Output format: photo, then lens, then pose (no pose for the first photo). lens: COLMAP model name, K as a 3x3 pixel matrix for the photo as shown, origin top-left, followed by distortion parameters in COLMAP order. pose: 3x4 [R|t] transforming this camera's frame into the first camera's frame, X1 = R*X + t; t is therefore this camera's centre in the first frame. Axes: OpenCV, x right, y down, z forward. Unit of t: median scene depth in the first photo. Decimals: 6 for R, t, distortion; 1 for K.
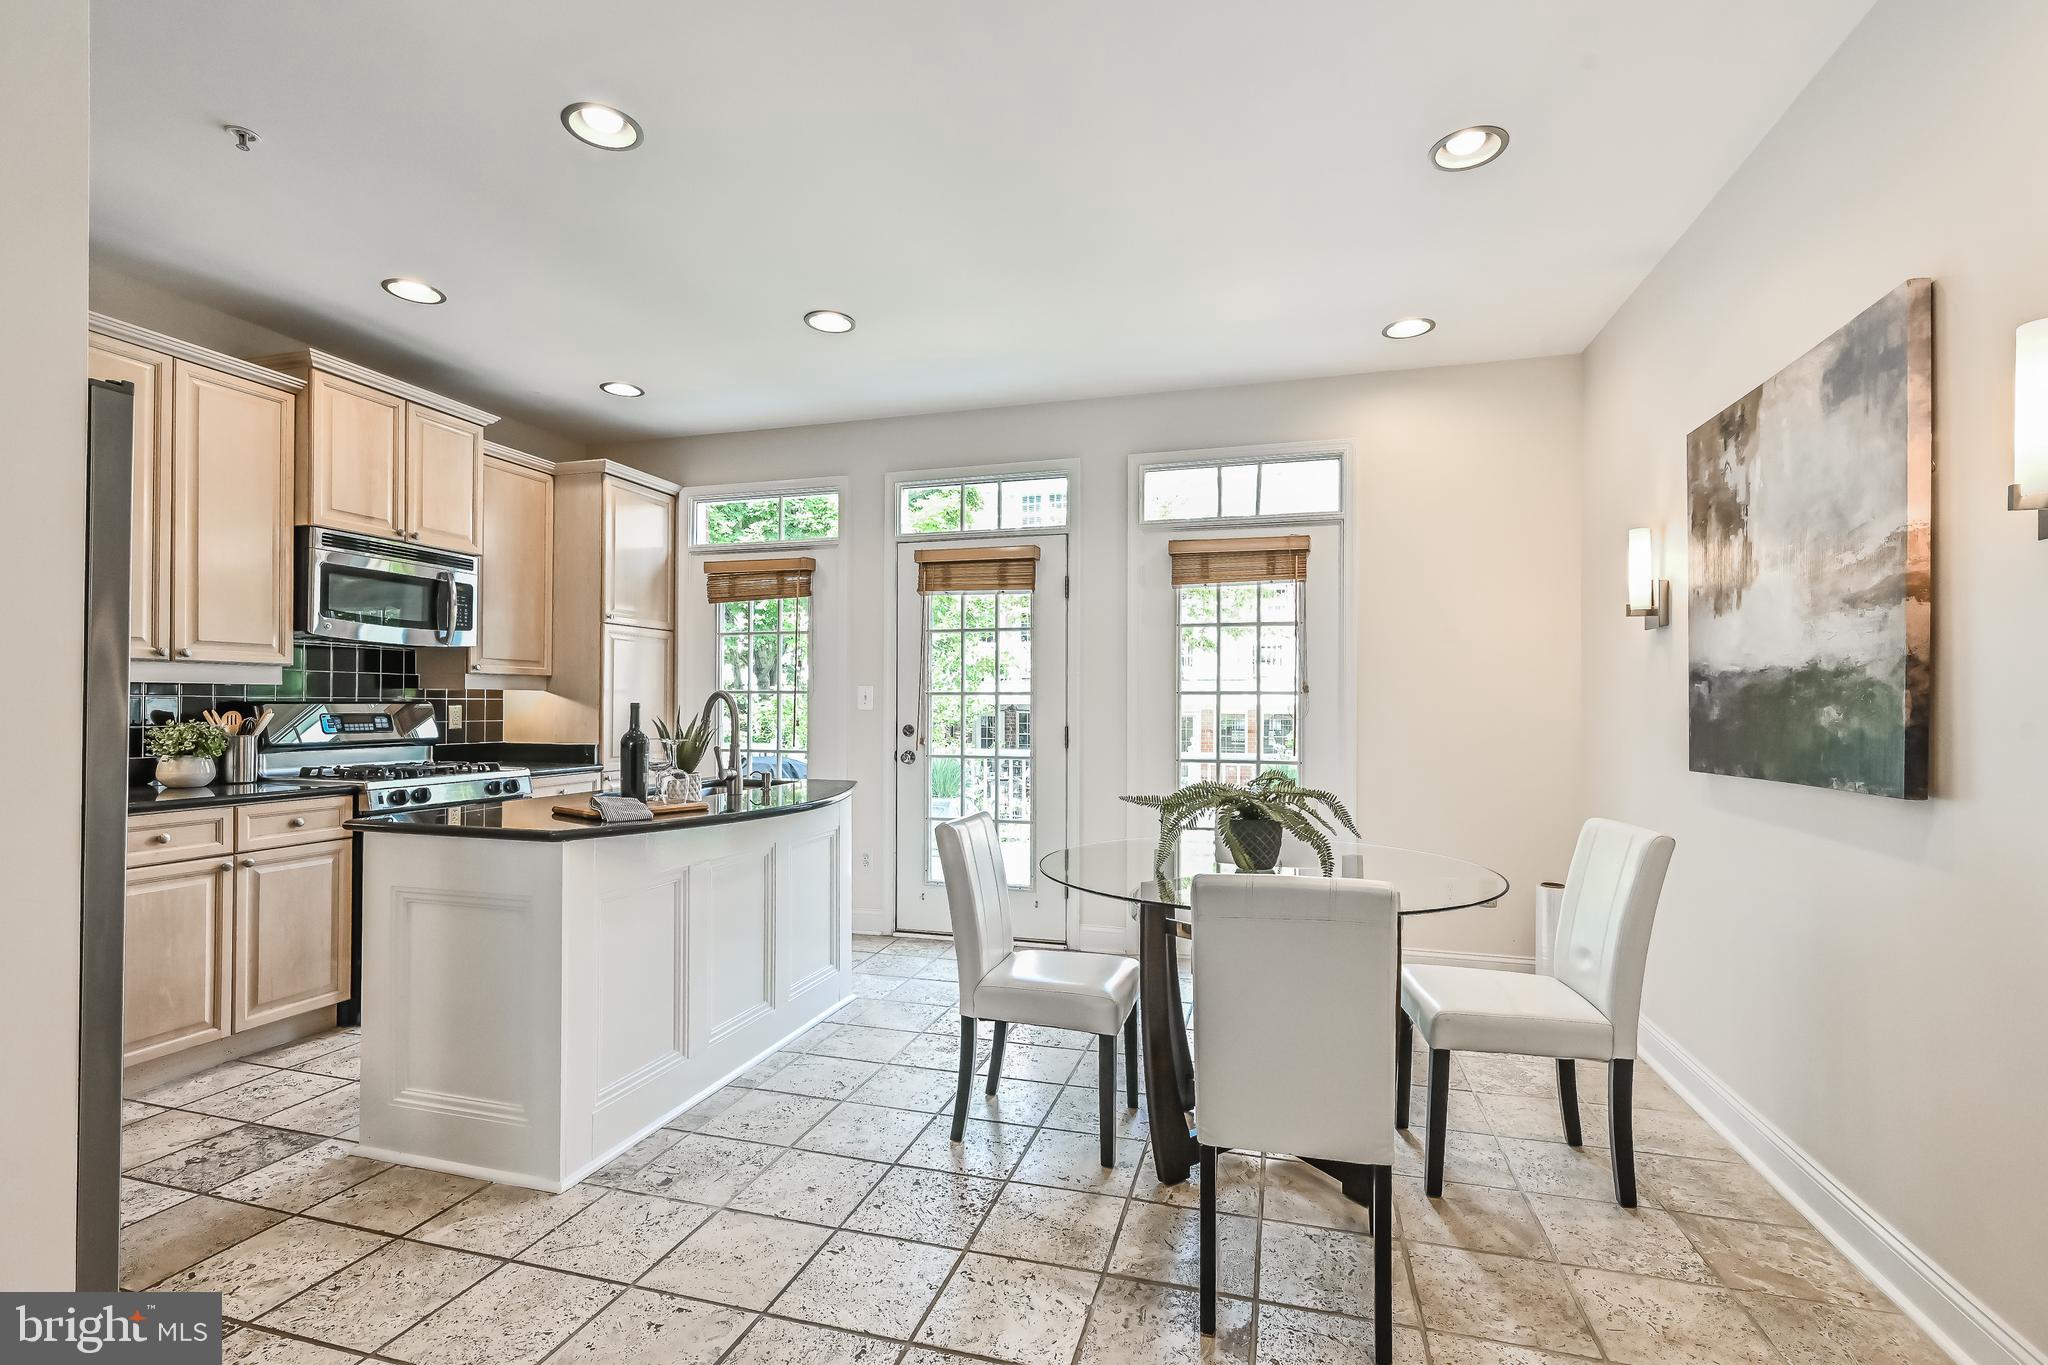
lens RADIAL K [[868.7, 0, 1029.0], [0, 868.7, 697.1], [0, 0, 1]] dist [-0.004776, 0.000737]
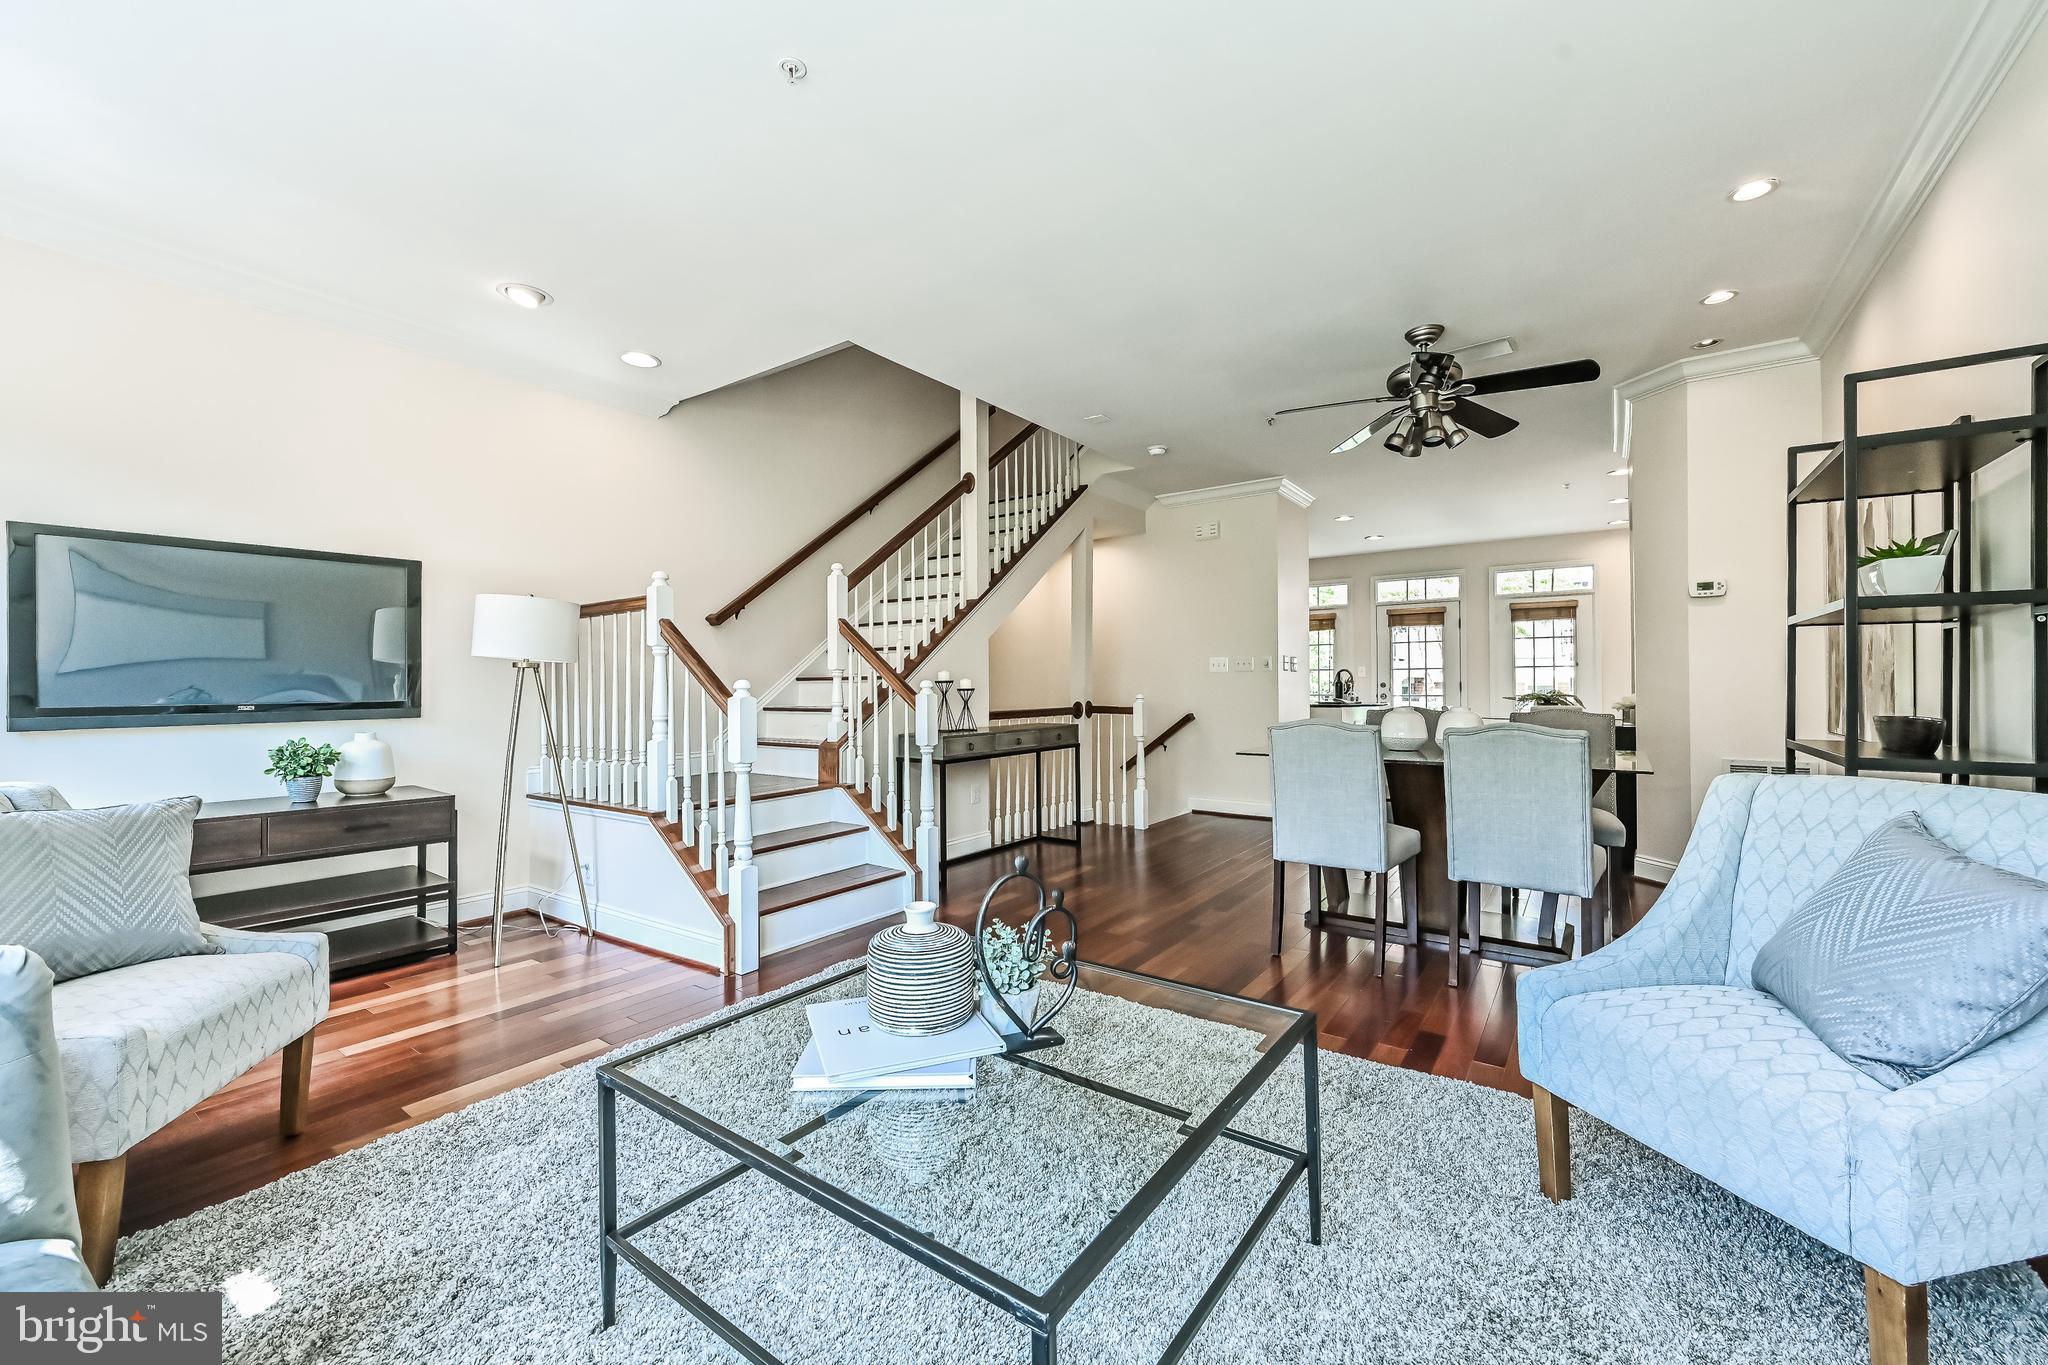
lens RADIAL K [[817.2, 0, 1026.7], [0, 817.2, 687.7], [0, 0, 1]] dist [0.001933, -0.000843]
pose [[0.943687, -0.011114, -0.330653, -0.361479], [0.014793, 0.999854, 0.008610, 0.013228], [0.330509, -0.013017, 0.943713, -1.610894]]
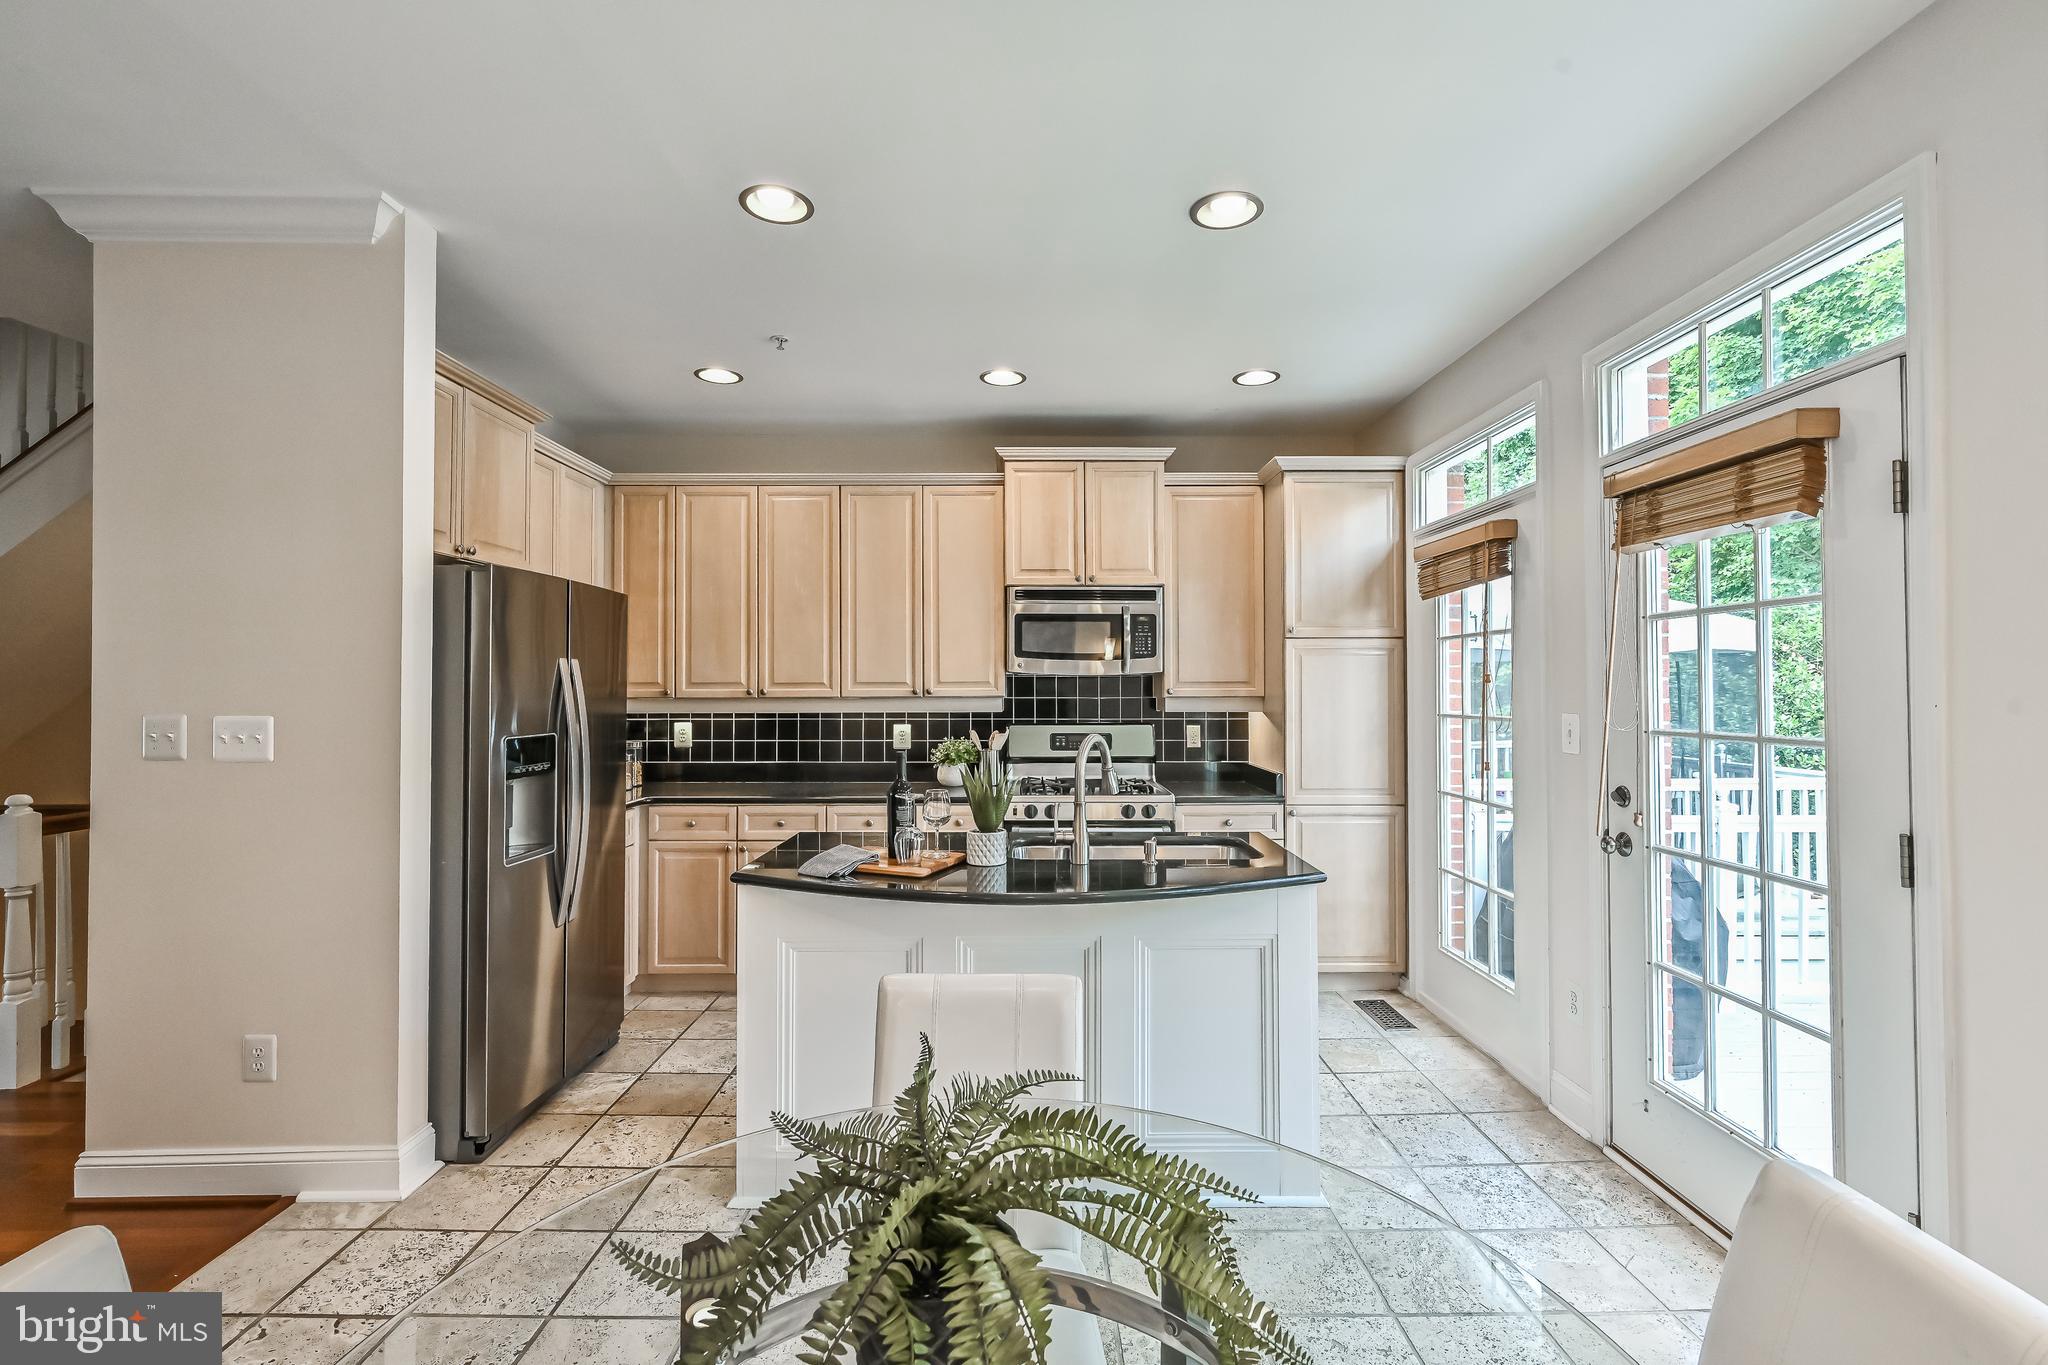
lens RADIAL K [[868.7, 0, 1018.4], [0, 868.7, 677.8], [0, 0, 1]] dist [-0.004776, 0.000737]
pose [[0.303272, -0.015610, -0.952776, 0.316622], [0.008486, 0.999870, -0.013680, -0.038631], [0.952866, -0.003937, 0.303365, 0.521047]]
